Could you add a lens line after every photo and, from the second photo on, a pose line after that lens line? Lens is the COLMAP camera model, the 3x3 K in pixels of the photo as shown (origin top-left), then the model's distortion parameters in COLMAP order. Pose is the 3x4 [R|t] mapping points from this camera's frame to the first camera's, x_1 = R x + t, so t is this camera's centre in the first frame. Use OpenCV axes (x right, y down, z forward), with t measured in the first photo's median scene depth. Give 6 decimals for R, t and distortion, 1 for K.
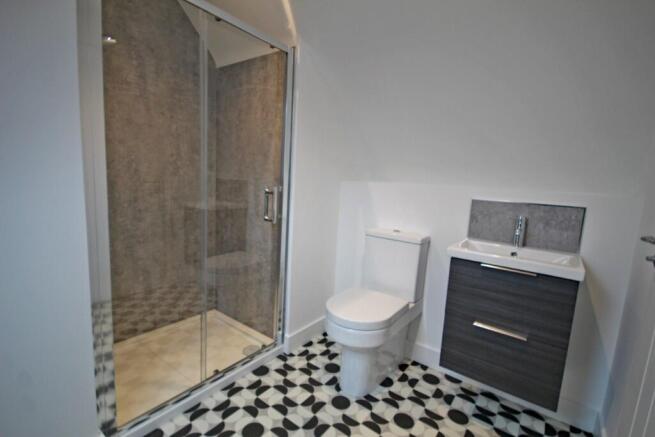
lens RADIAL K [[305.0, 0, 333.5], [0, 305.0, 219.4], [0, 0, 1]] dist [0.012709, -0.001398]
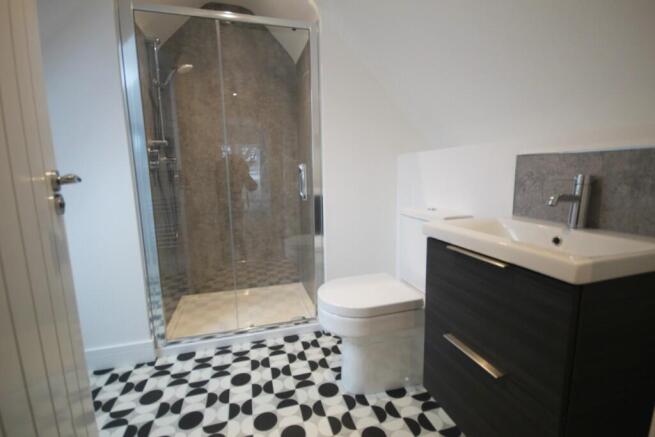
lens RADIAL K [[305.0, 0, 330.0], [0, 305.0, 219.4], [0, 0, 1]] dist [0.012709, -0.001398]
pose [[0.788526, 0.023556, -0.614550, 0.555926], [-0.021570, 0.999711, 0.010642, 0.070347], [0.614622, 0.004864, 0.788806, 0.259237]]
